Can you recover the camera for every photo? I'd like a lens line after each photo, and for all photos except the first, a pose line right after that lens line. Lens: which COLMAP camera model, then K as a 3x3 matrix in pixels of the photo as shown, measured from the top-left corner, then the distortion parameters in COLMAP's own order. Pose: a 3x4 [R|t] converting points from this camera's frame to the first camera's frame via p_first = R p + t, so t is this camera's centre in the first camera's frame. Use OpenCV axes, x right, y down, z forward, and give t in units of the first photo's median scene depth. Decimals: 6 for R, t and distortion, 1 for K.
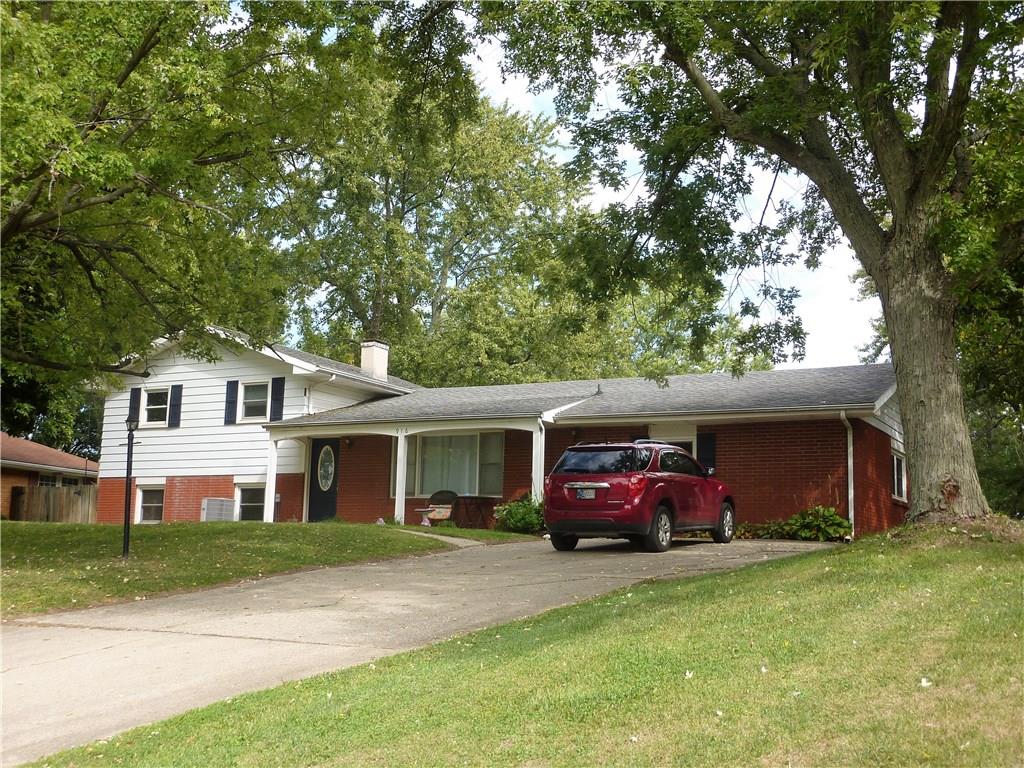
lens RADIAL K [[1253.5, 0, 514.9], [0, 1253.5, 388.6], [0, 0, 1]] dist [-0.003838, 0.000000]
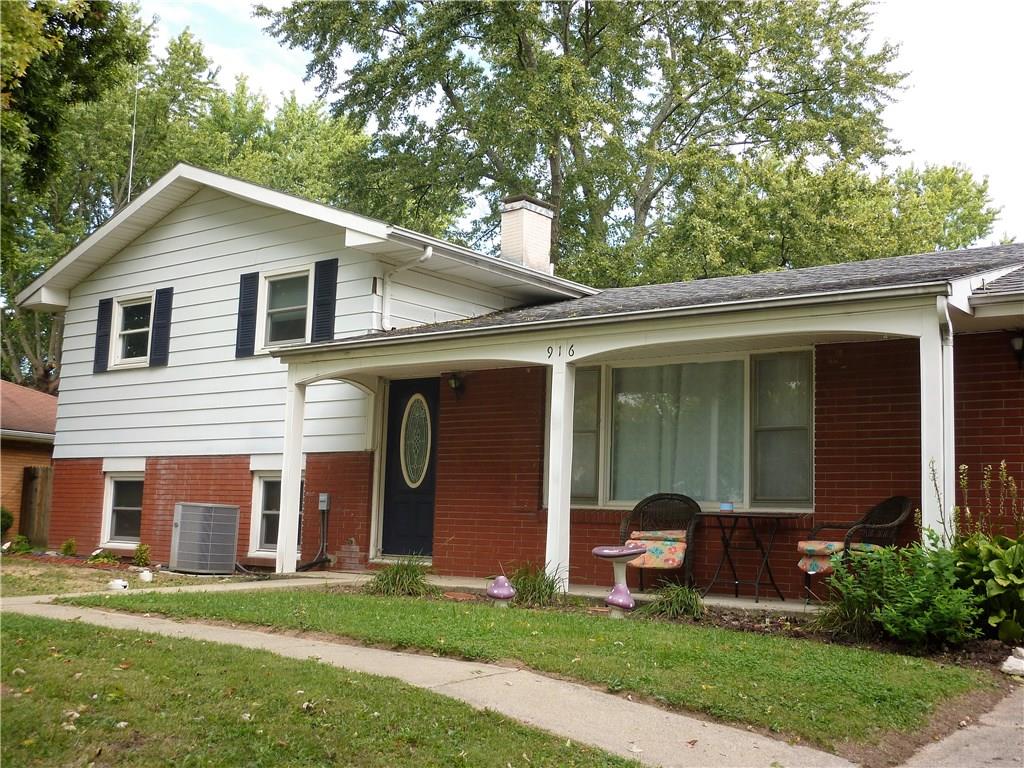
lens RADIAL K [[1198.3, 0, 519.2], [0, 1198.3, 382.6], [0, 0, 1]] dist [0.007659, 0.000000]
pose [[0.986428, -0.015266, -0.163485, -0.034475], [0.018987, 0.999595, 0.021217, 0.030852], [0.163094, -0.024033, 0.986318, 0.531628]]
